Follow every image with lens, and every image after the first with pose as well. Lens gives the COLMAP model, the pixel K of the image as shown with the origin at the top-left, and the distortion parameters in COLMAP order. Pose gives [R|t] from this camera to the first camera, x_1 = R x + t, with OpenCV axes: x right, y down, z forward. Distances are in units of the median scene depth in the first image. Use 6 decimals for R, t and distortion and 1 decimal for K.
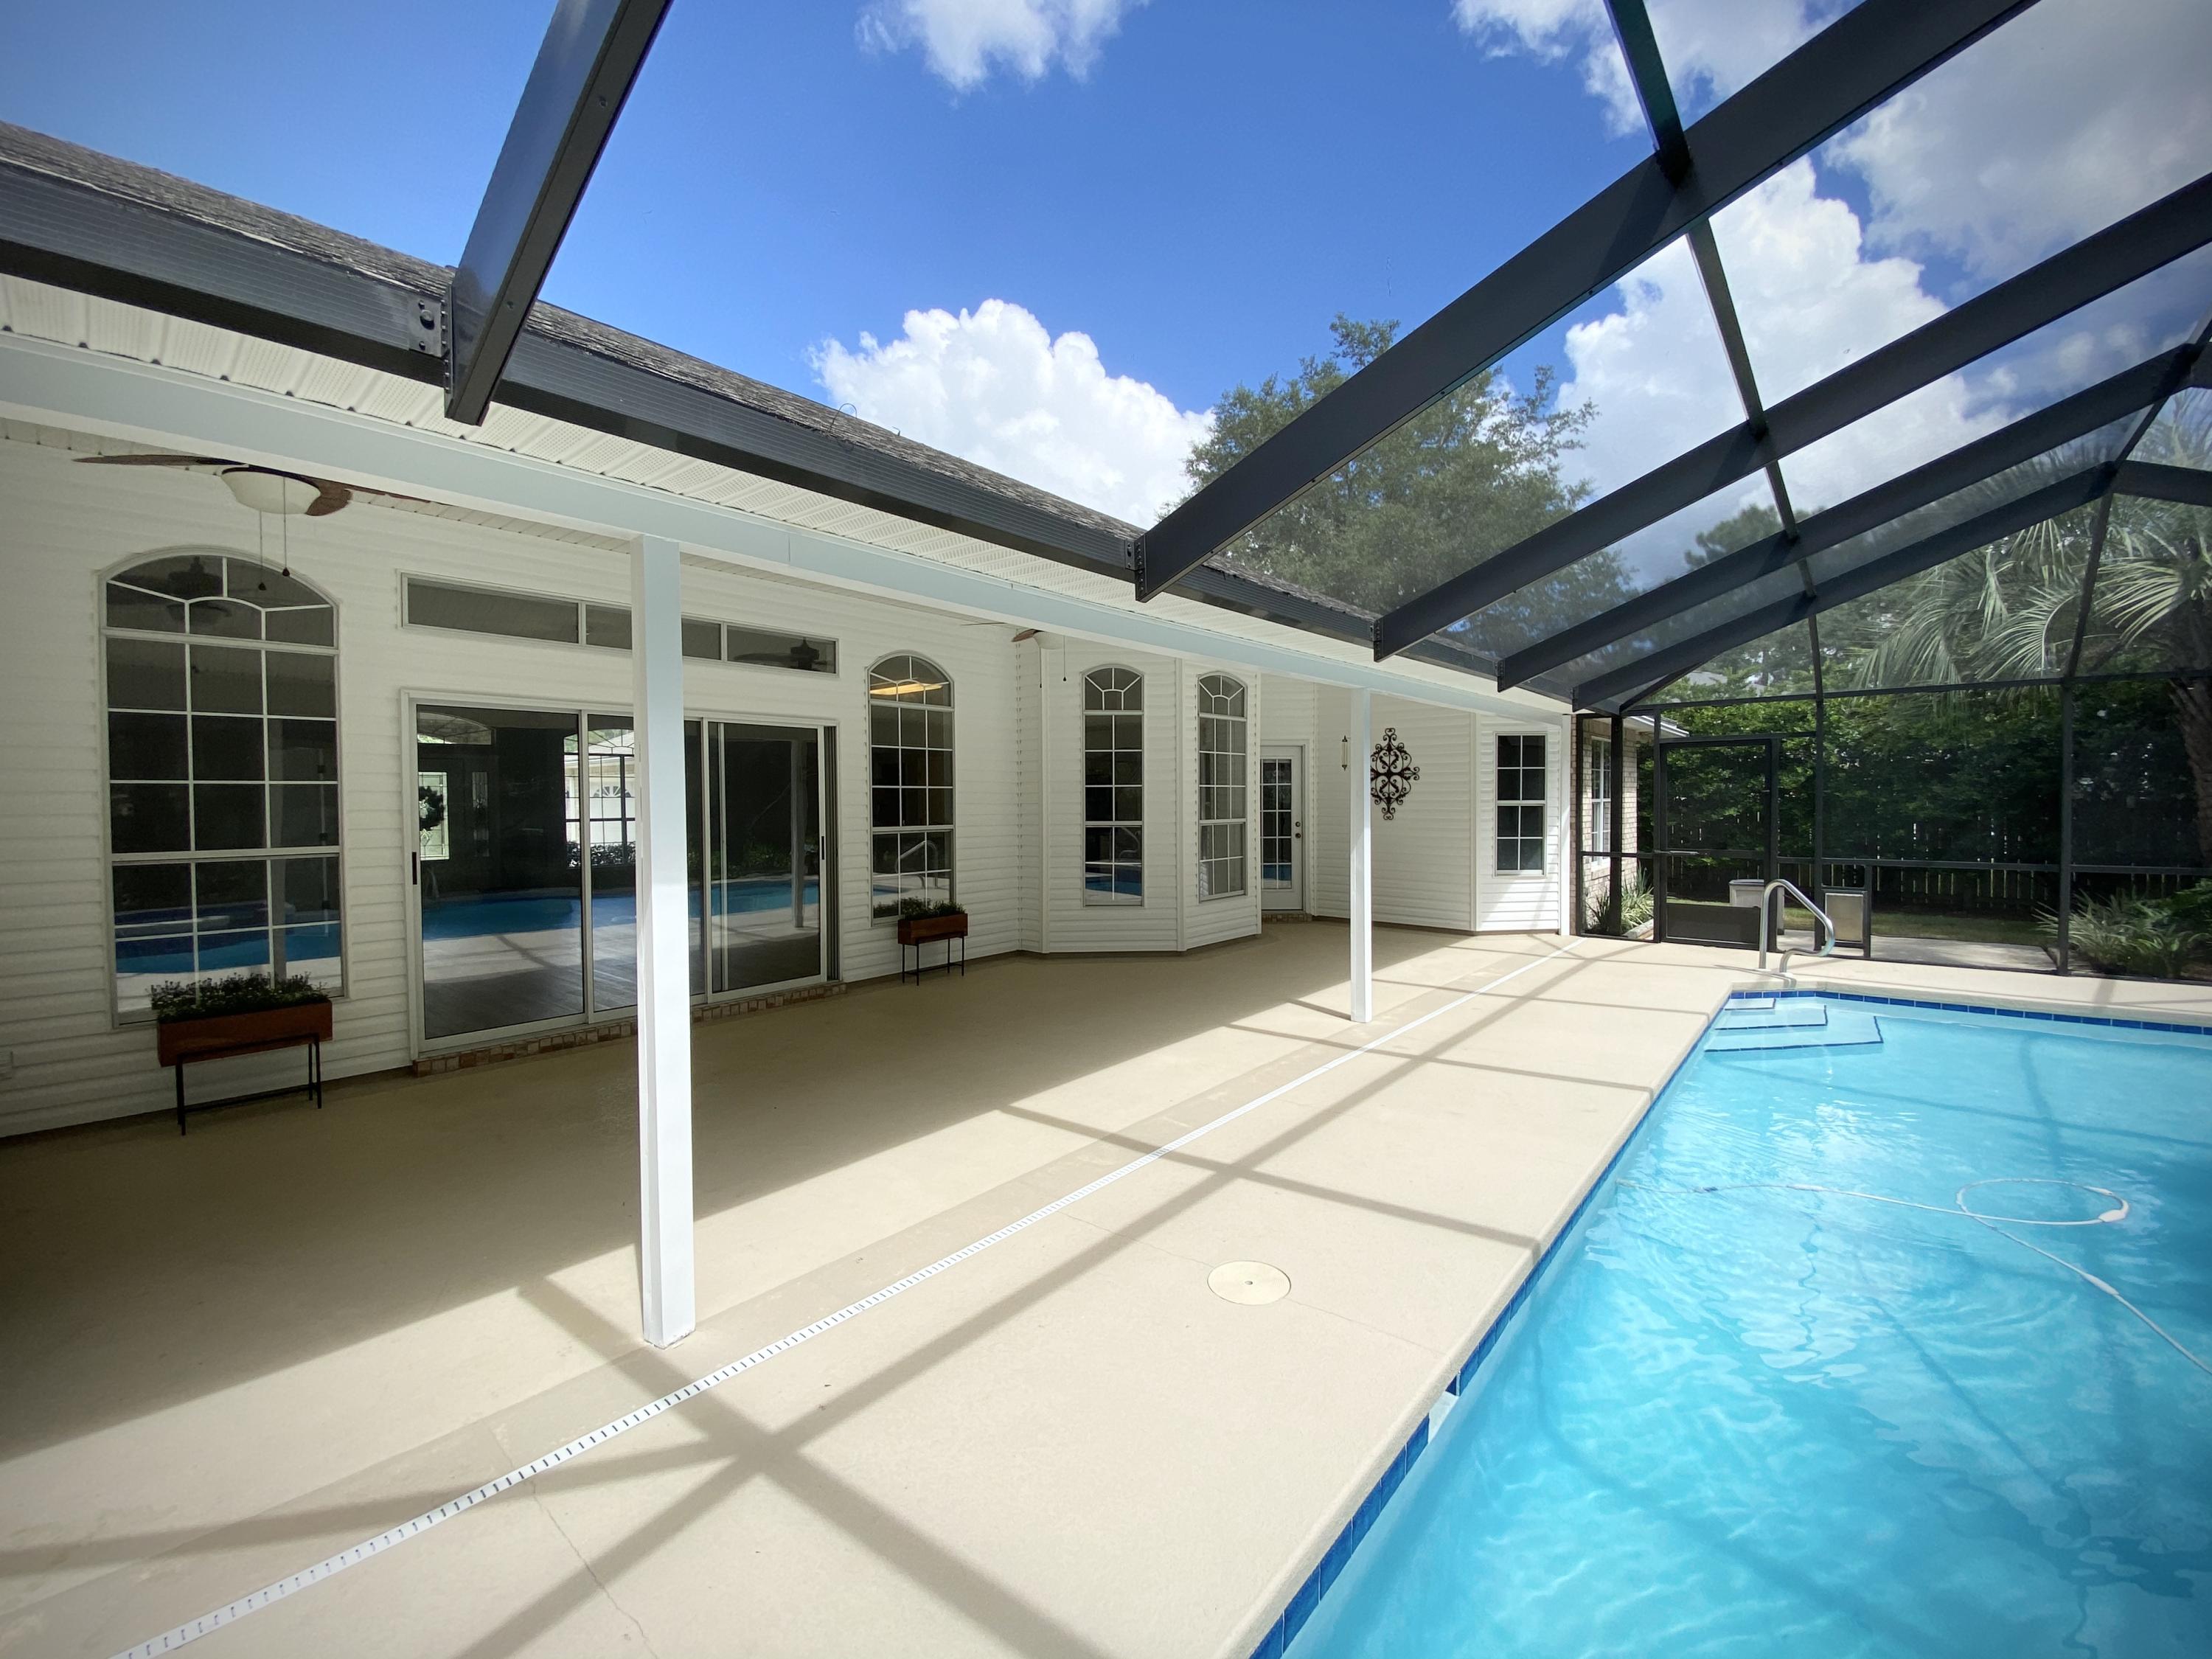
lens RADIAL K [[888.8, 0, 1076.9], [0, 888.8, 821.6], [0, 0, 1]] dist [0.001846, -0.014301]
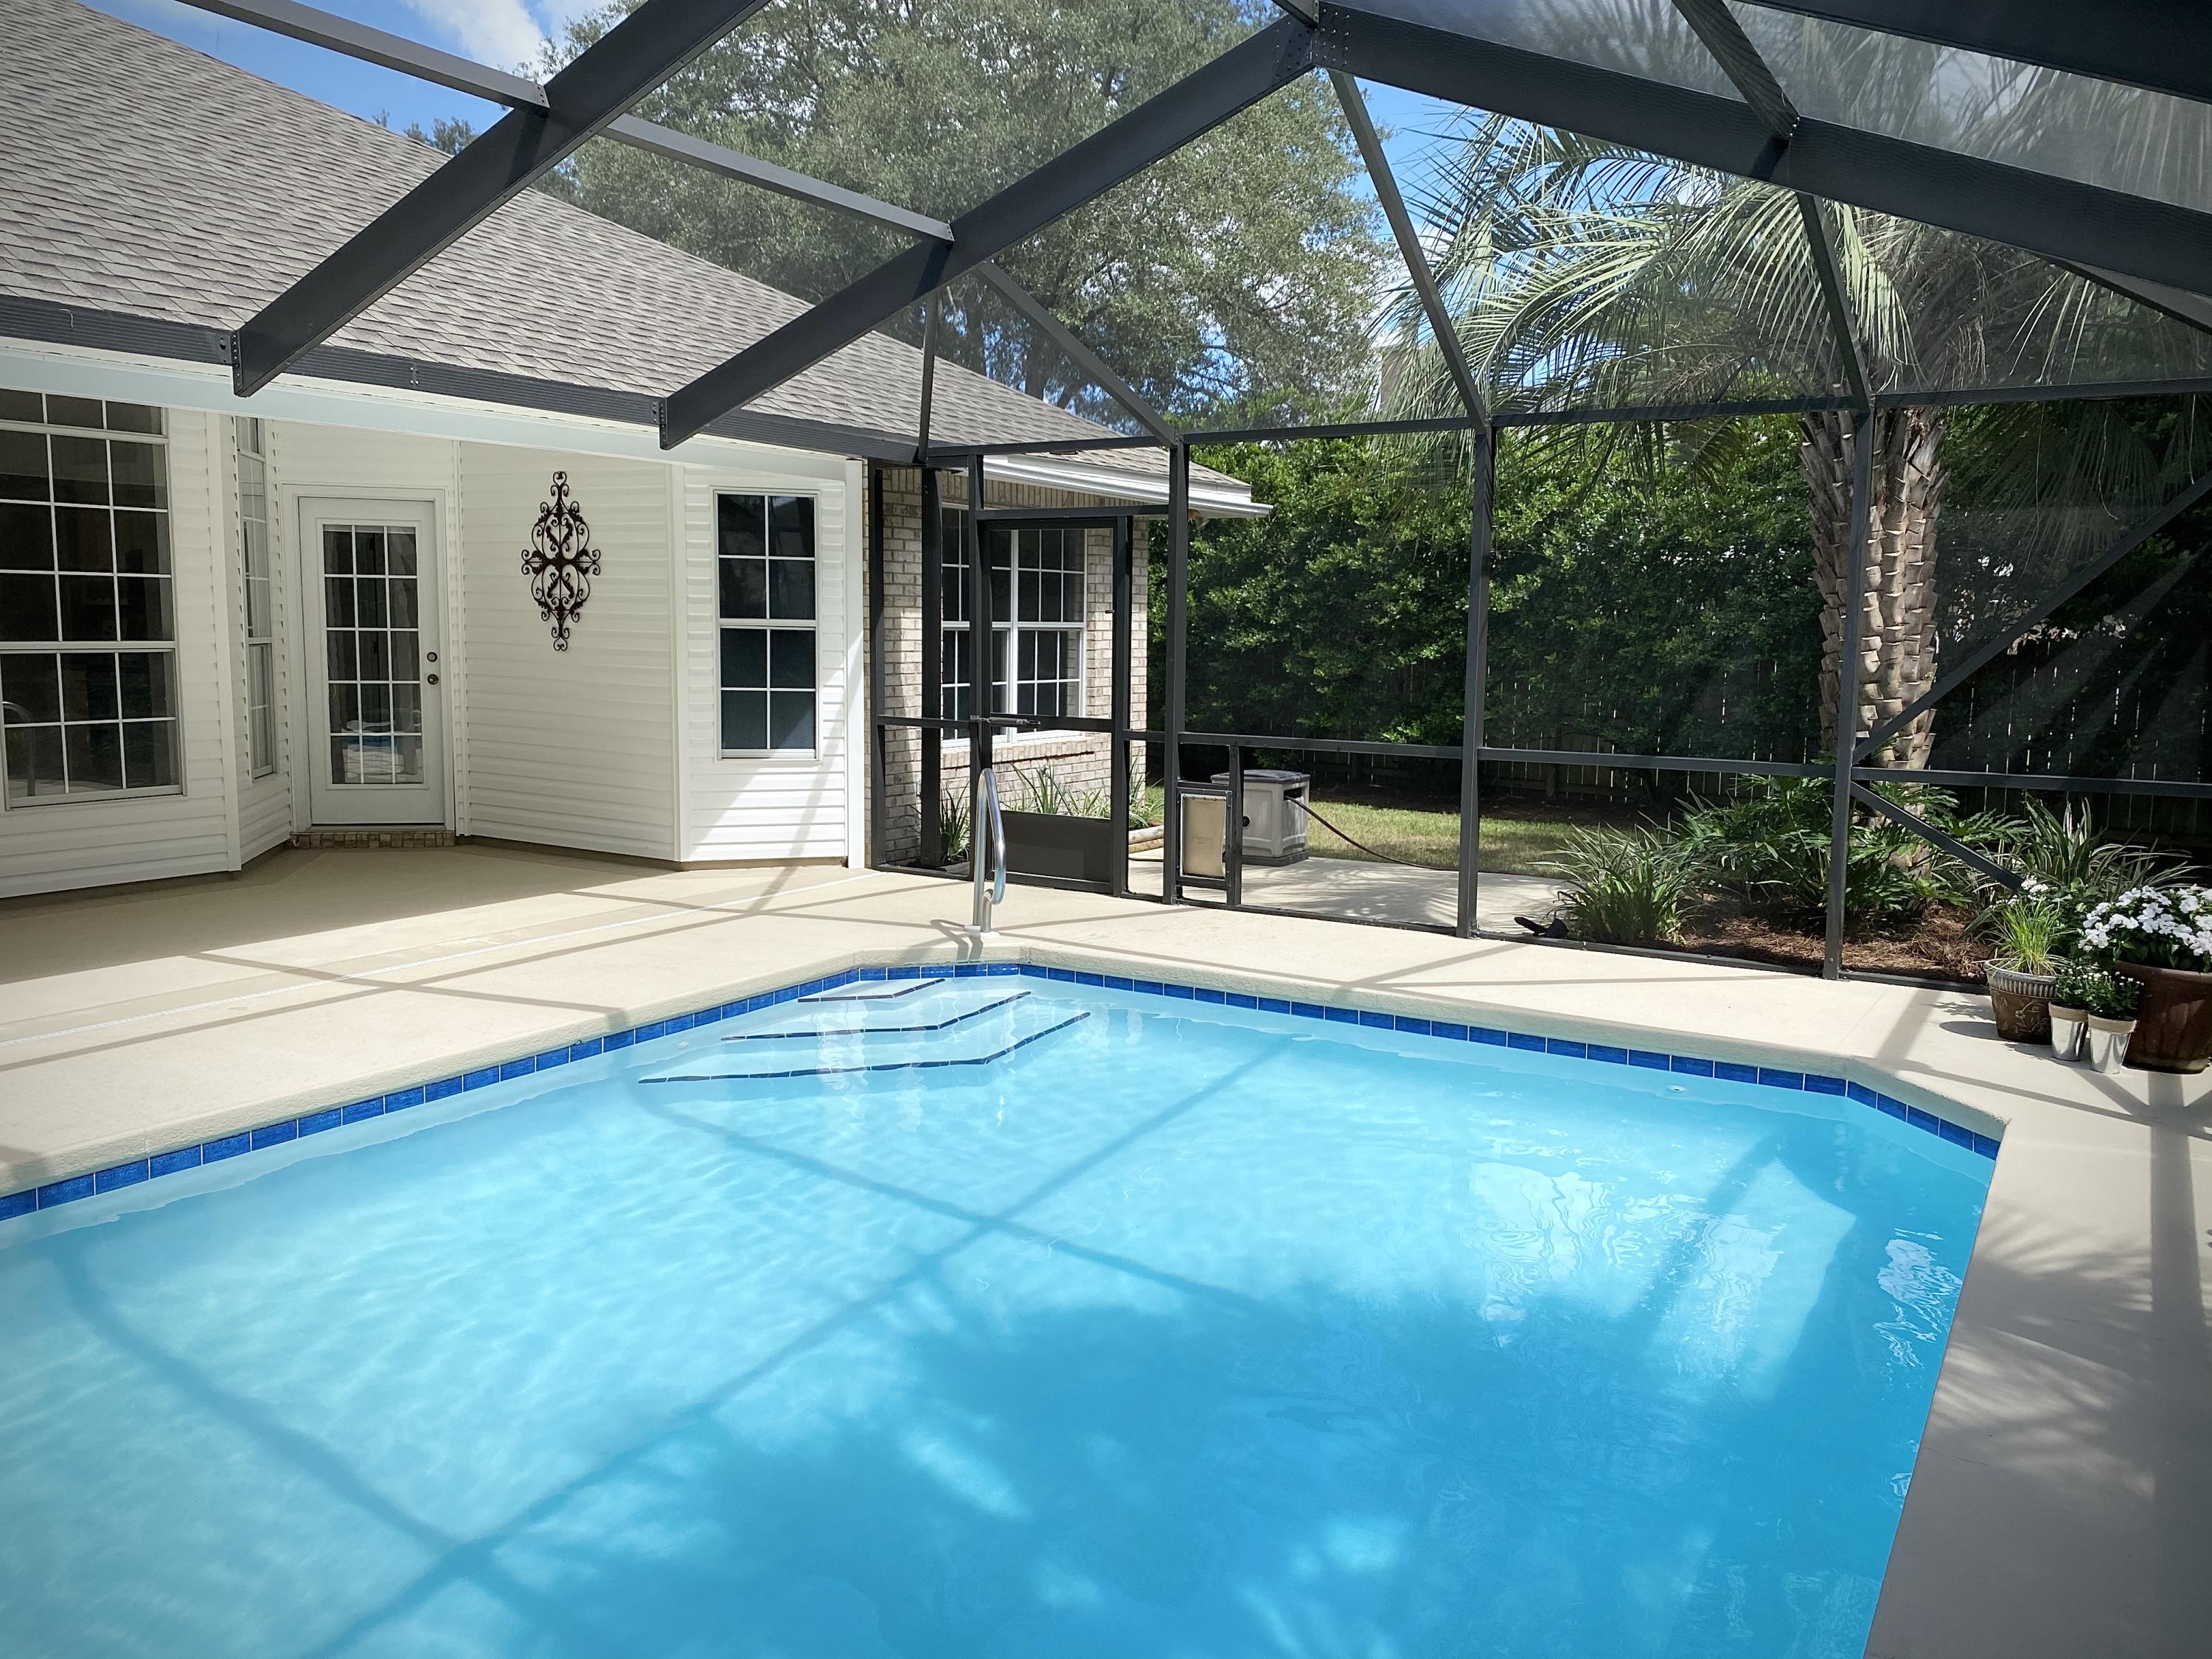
lens RADIAL K [[1683.3, 0, 1130.5], [0, 1683.3, 824.4], [0, 0, 1]] dist [0.044535, -0.002761]
pose [[0.982804, -0.000450, 0.184650, 0.524690], [-0.017519, 0.995259, 0.095672, -0.001516], [-0.183818, -0.097261, 0.978137, -0.045825]]
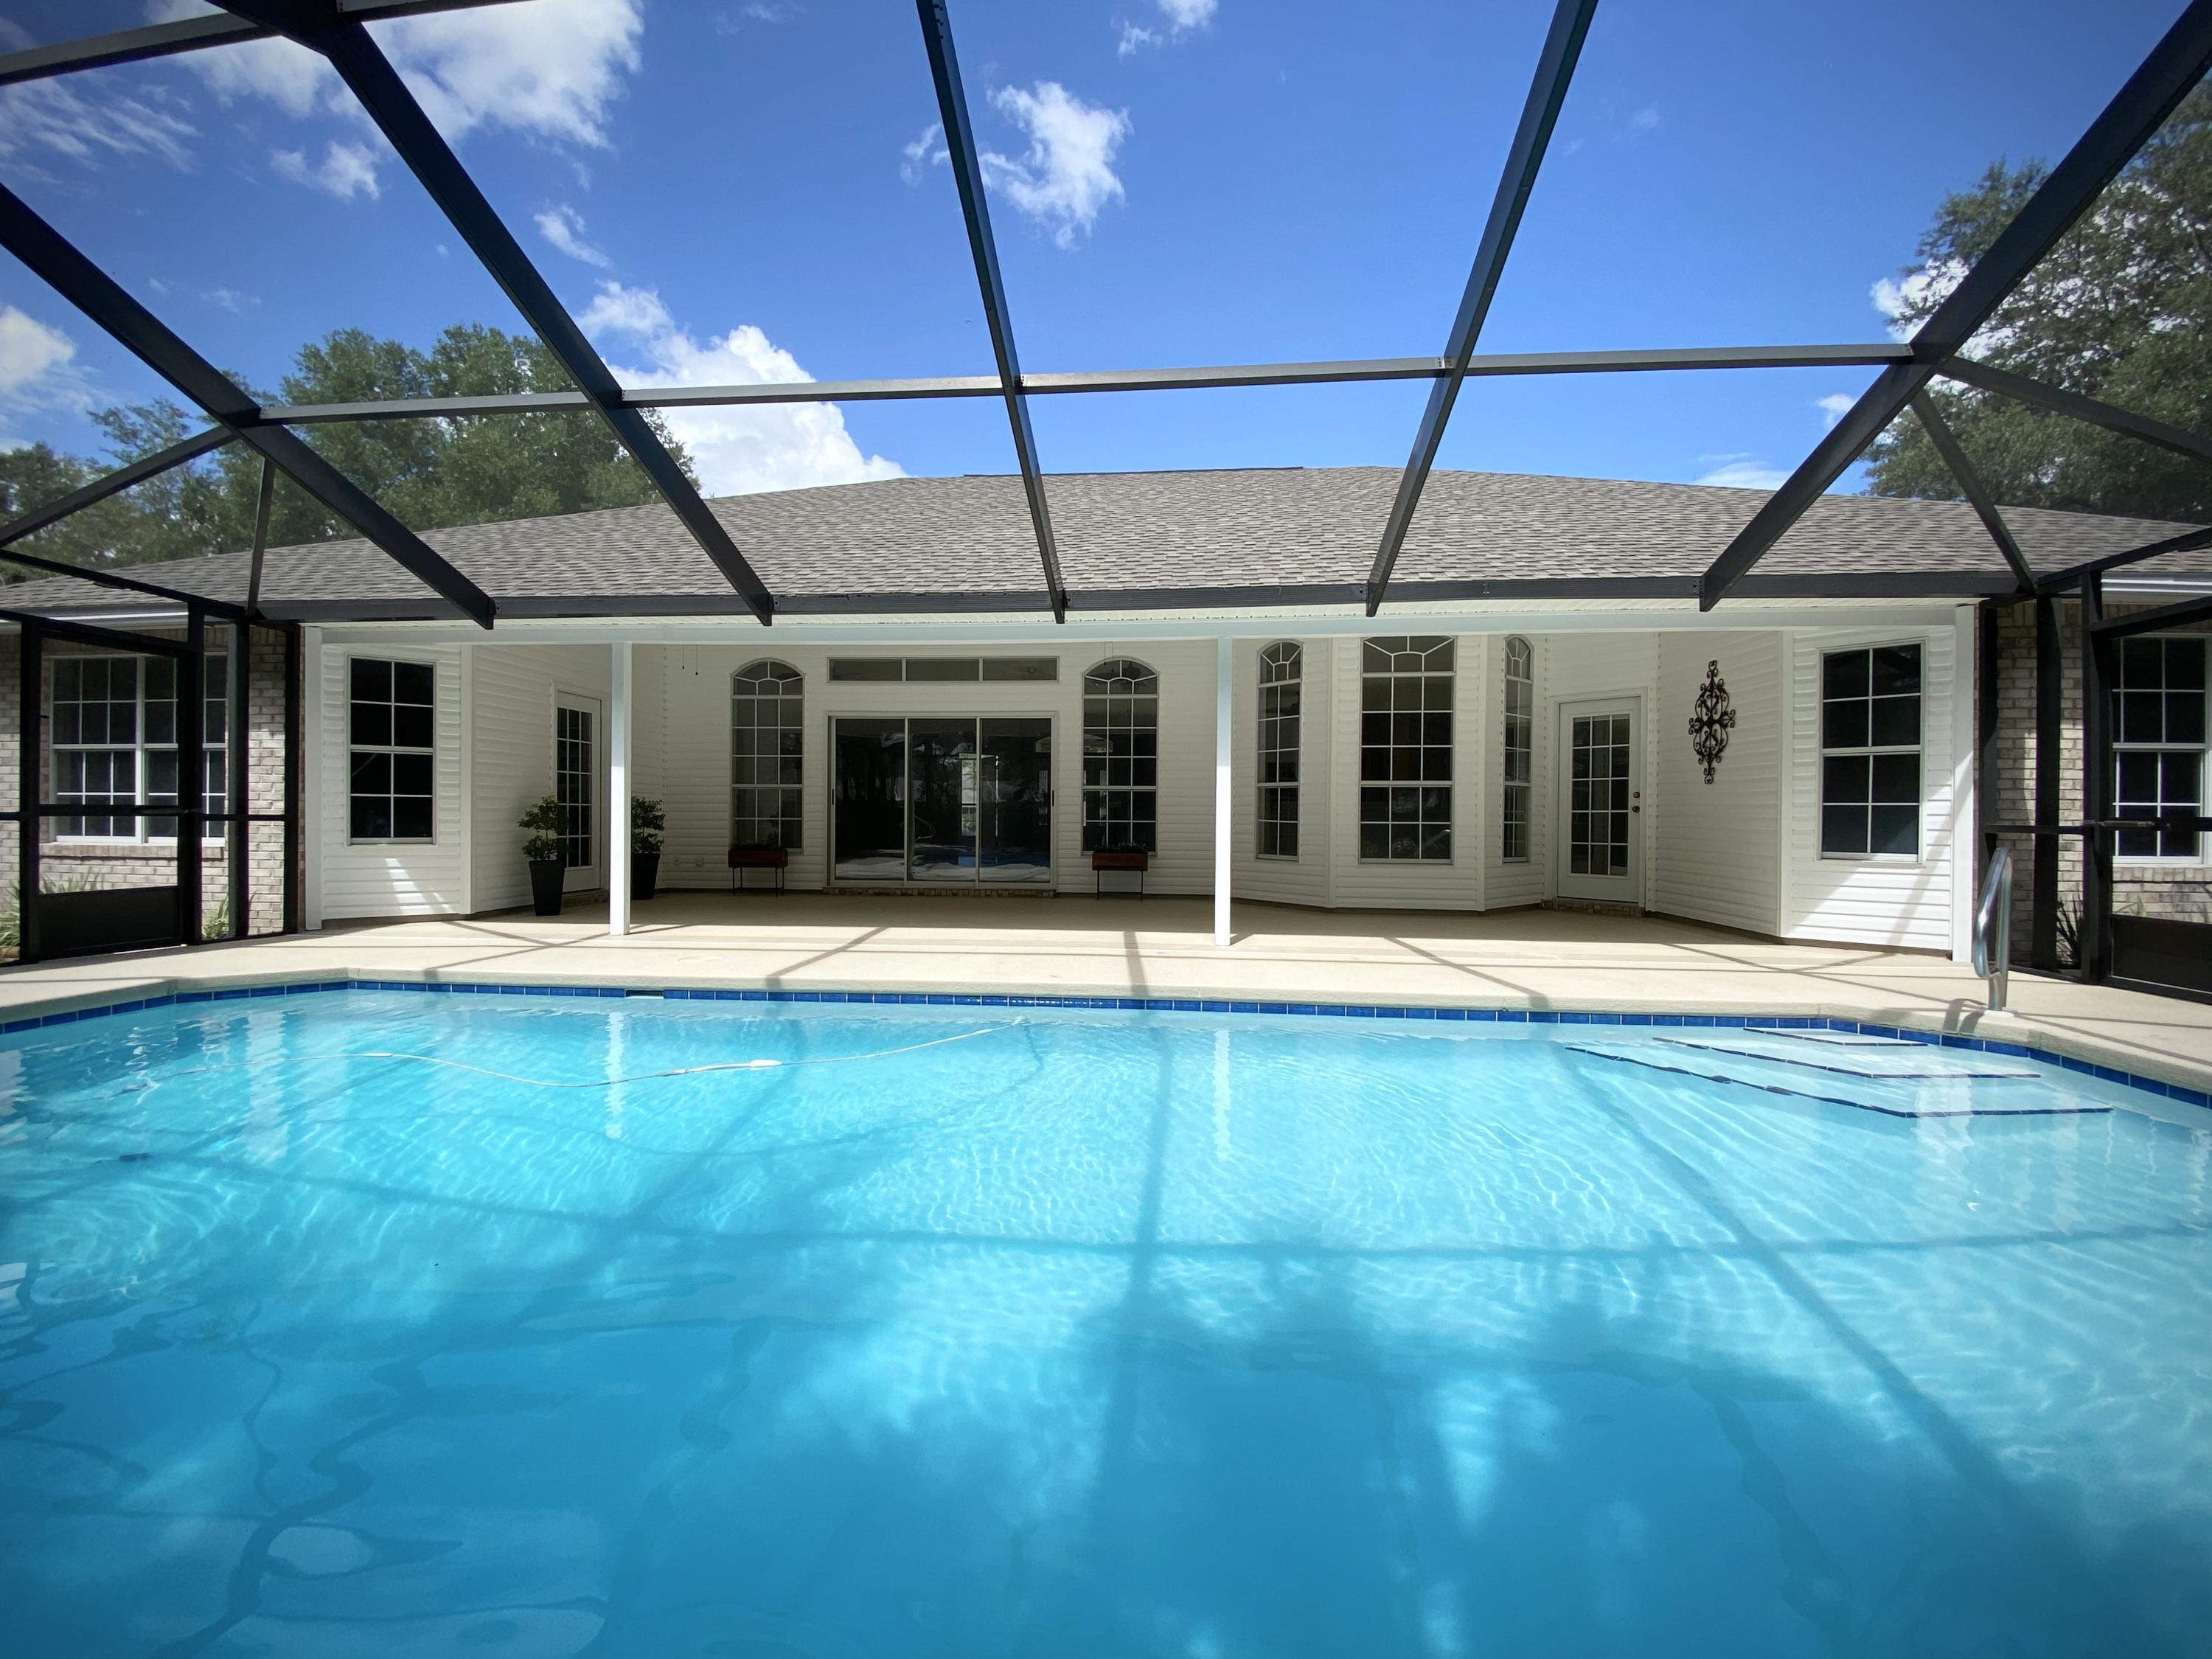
lens RADIAL K [[888.8, 0, 1076.9], [0, 888.8, 821.6], [0, 0, 1]] dist [0.001846, -0.014301]
pose [[0.571282, 0.014341, -0.820629, 0.697919], [-0.034169, 0.999396, -0.006323, 0.055768], [0.820042, 0.031652, 0.571427, 0.147313]]
